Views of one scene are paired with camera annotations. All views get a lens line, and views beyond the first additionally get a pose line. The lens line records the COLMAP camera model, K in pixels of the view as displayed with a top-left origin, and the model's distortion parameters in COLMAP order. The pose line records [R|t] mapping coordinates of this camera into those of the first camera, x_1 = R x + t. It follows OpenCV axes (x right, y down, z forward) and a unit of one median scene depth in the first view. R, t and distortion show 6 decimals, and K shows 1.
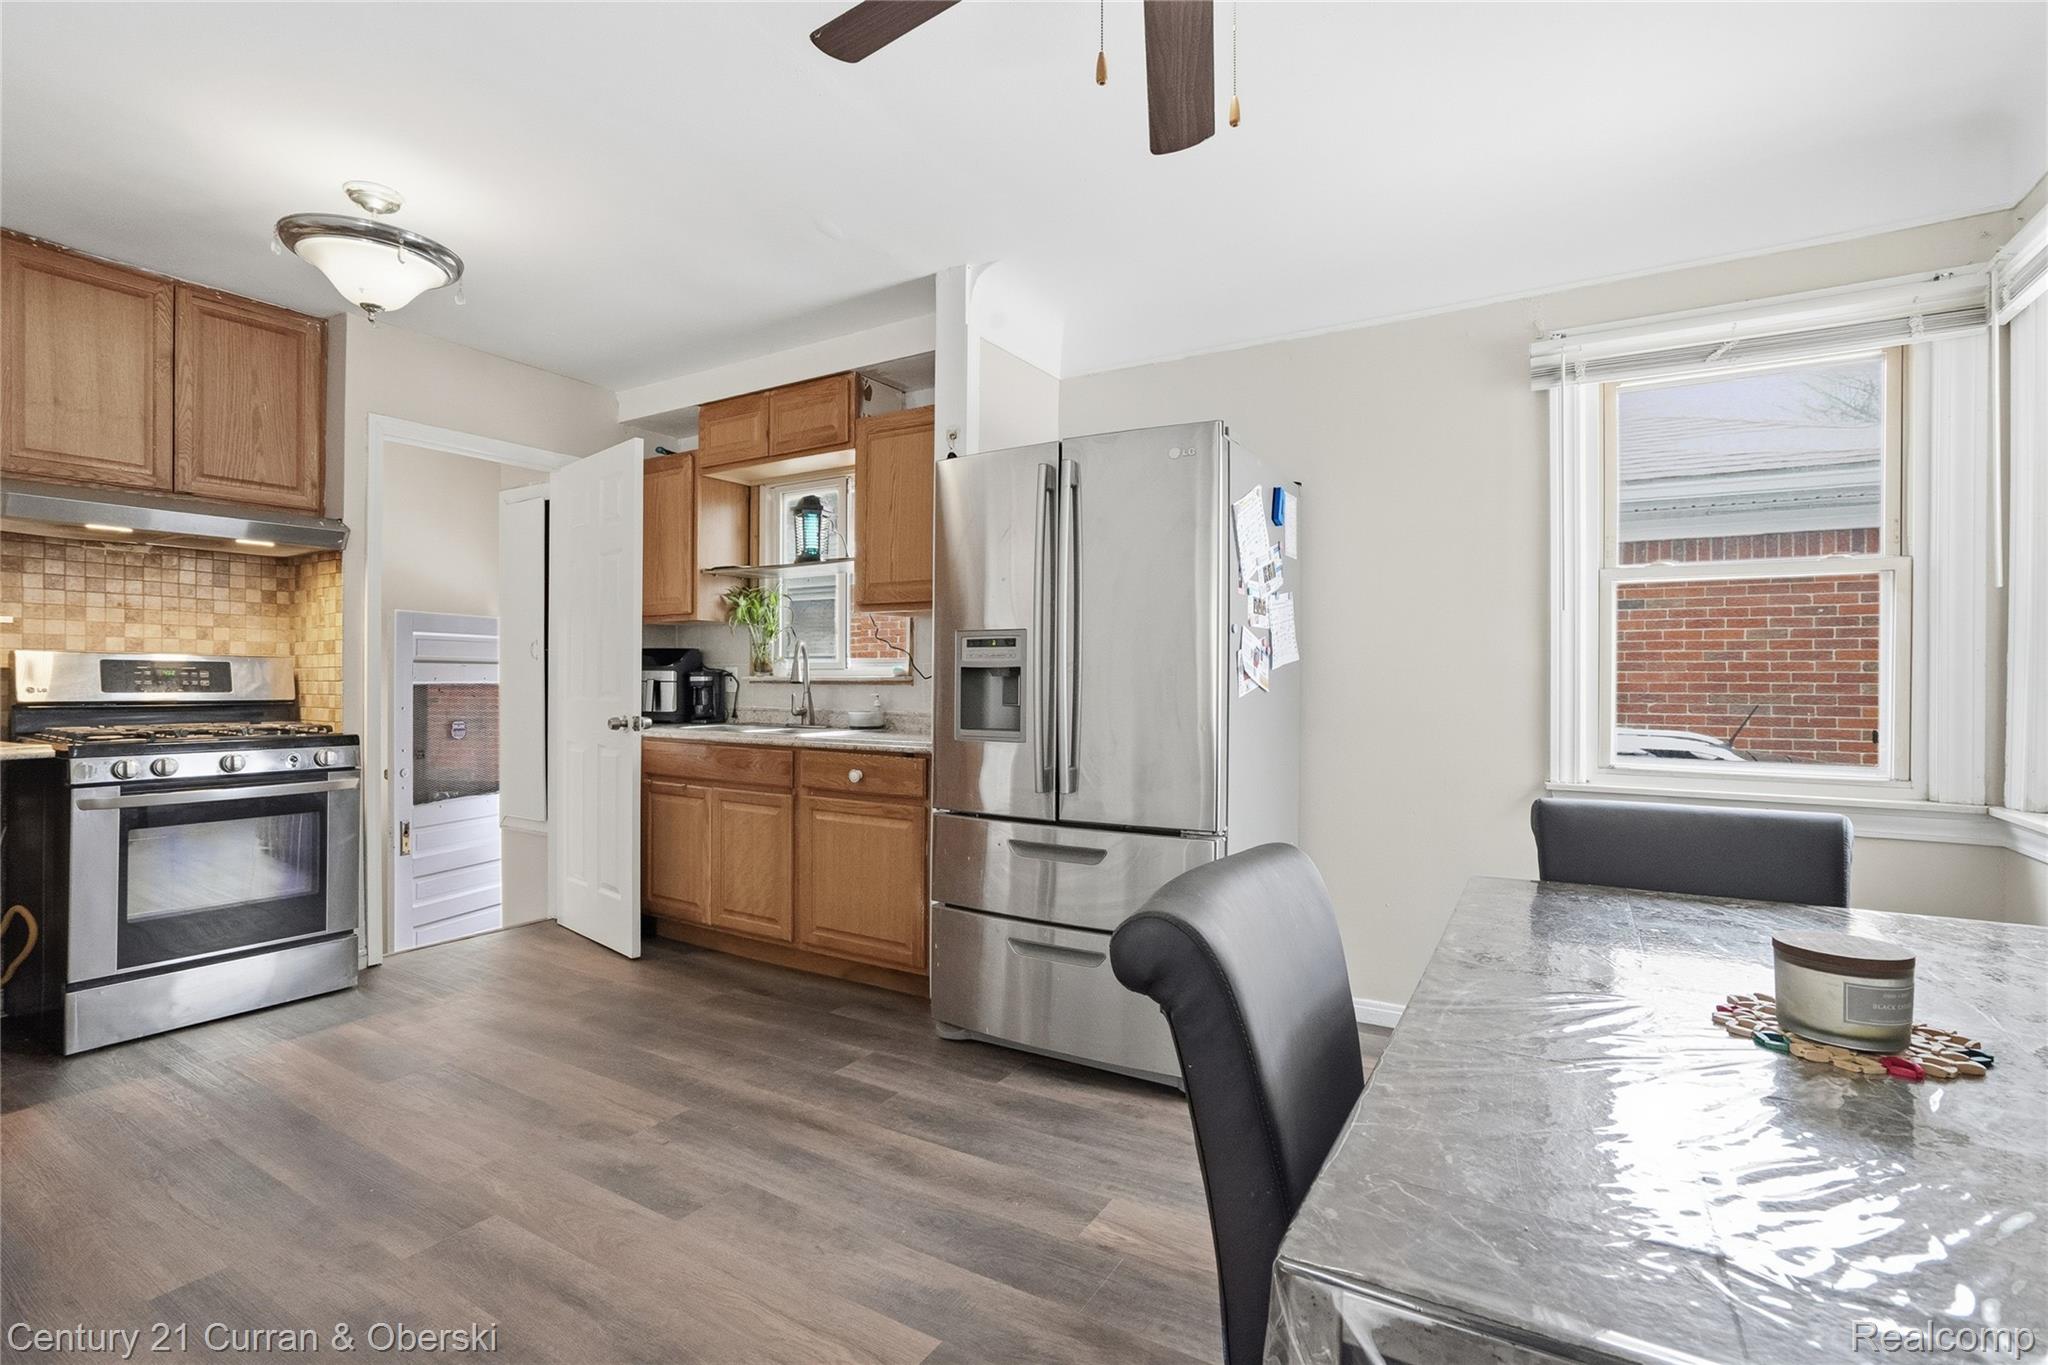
lens RADIAL K [[950.3, 0, 1015.8], [0, 950.3, 678.7], [0, 0, 1]] dist [-0.043925, 0.019281]
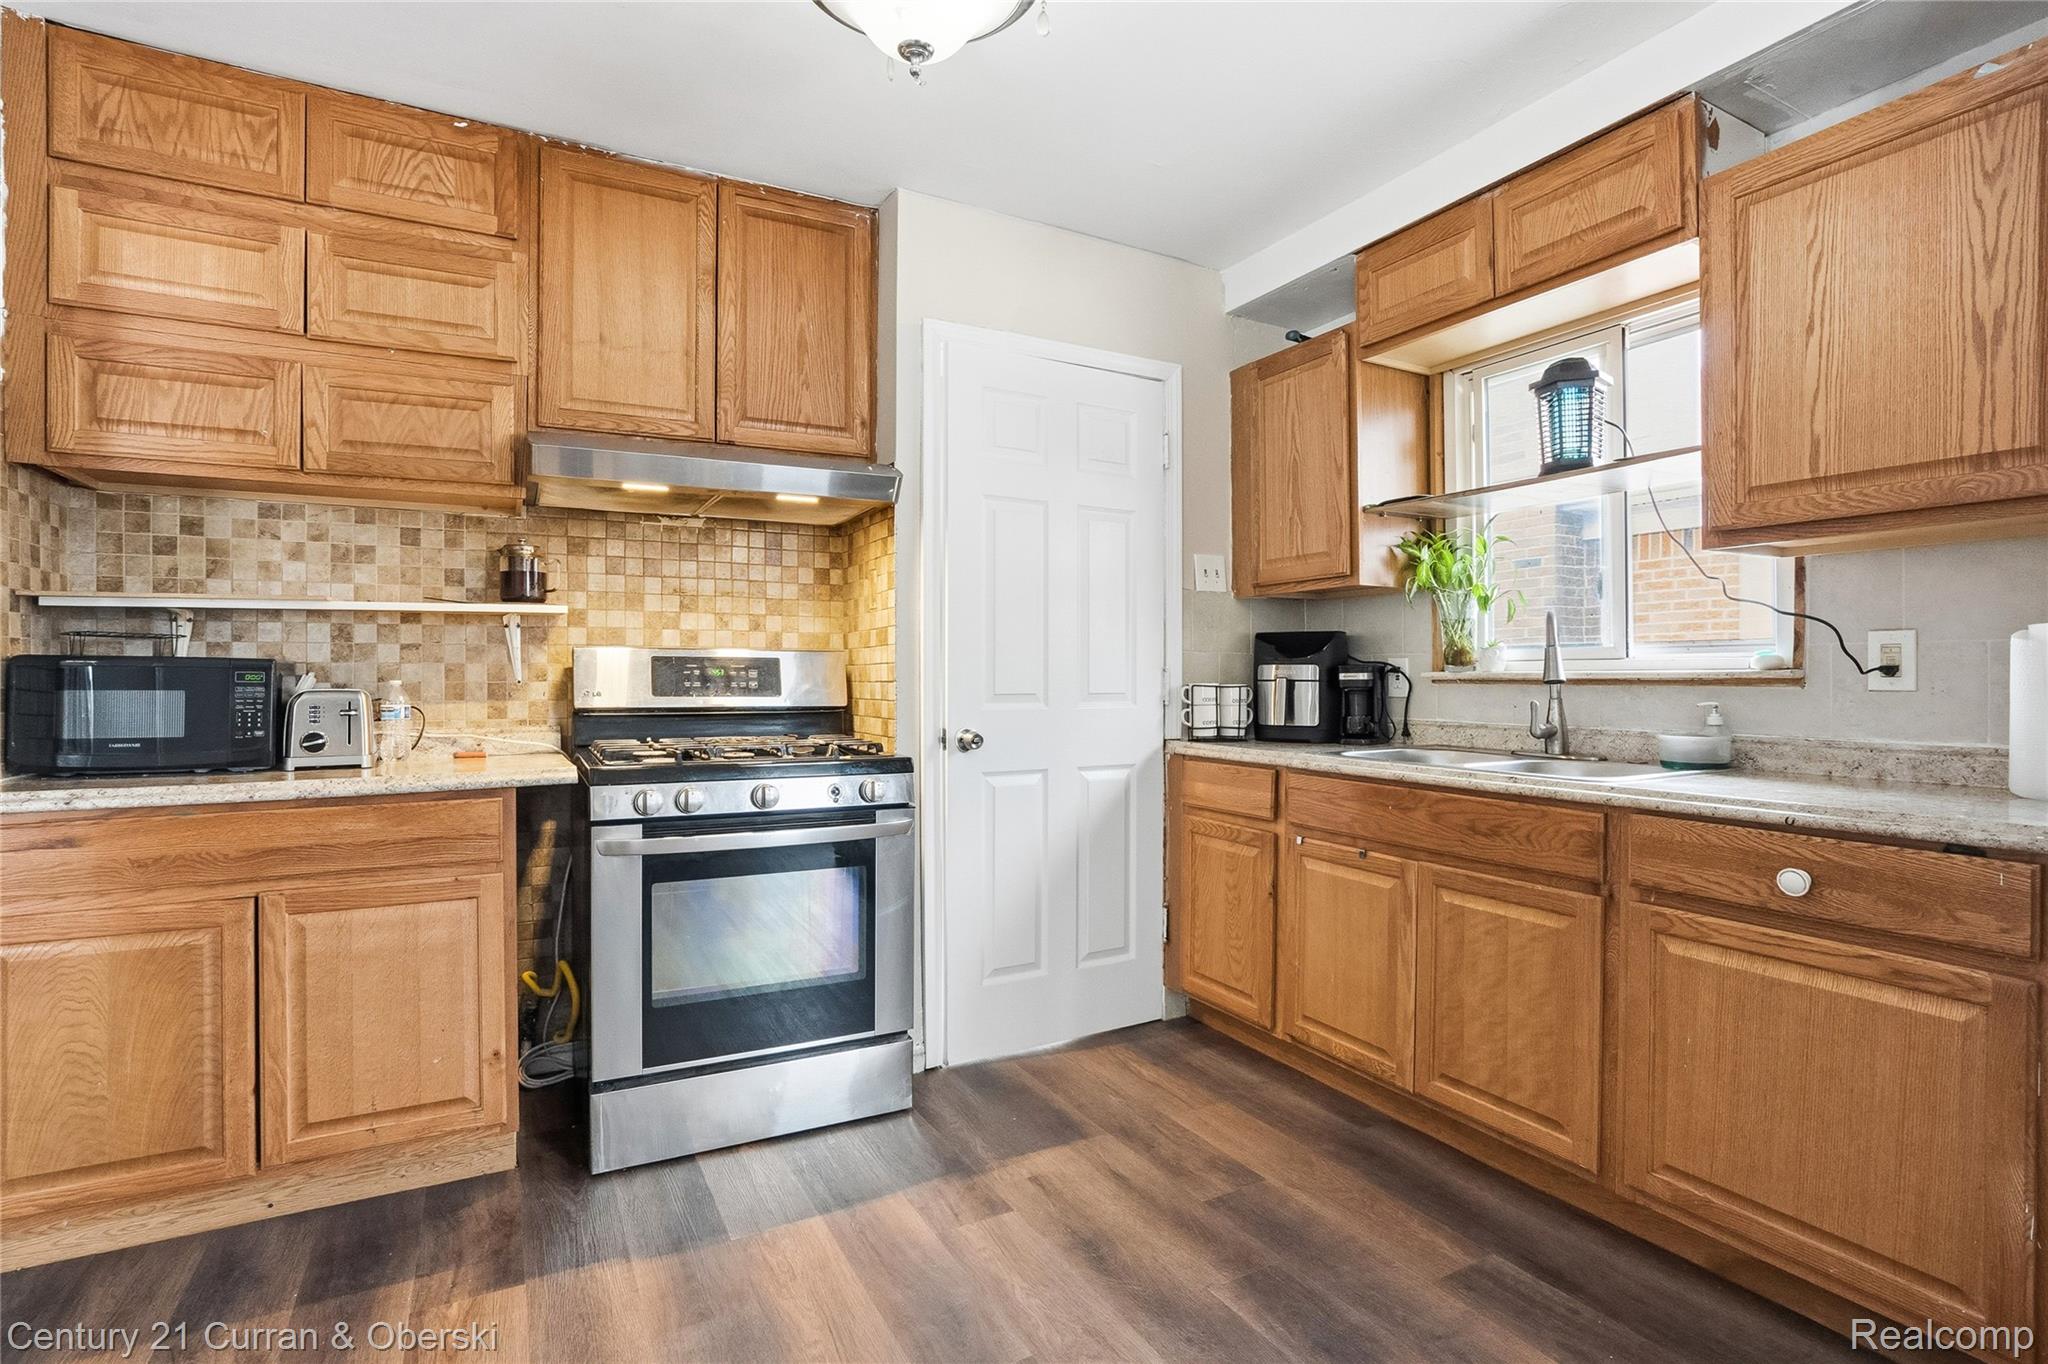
lens RADIAL K [[950.3, 0, 1015.8], [0, 950.3, 678.2], [0, 0, 1]] dist [-0.043925, 0.019281]
pose [[0.864479, -0.003764, -0.502655, -0.261577], [0.004439, 0.999990, 0.000147, 0.000057], [0.502649, -0.002358, 0.864487, 0.397585]]
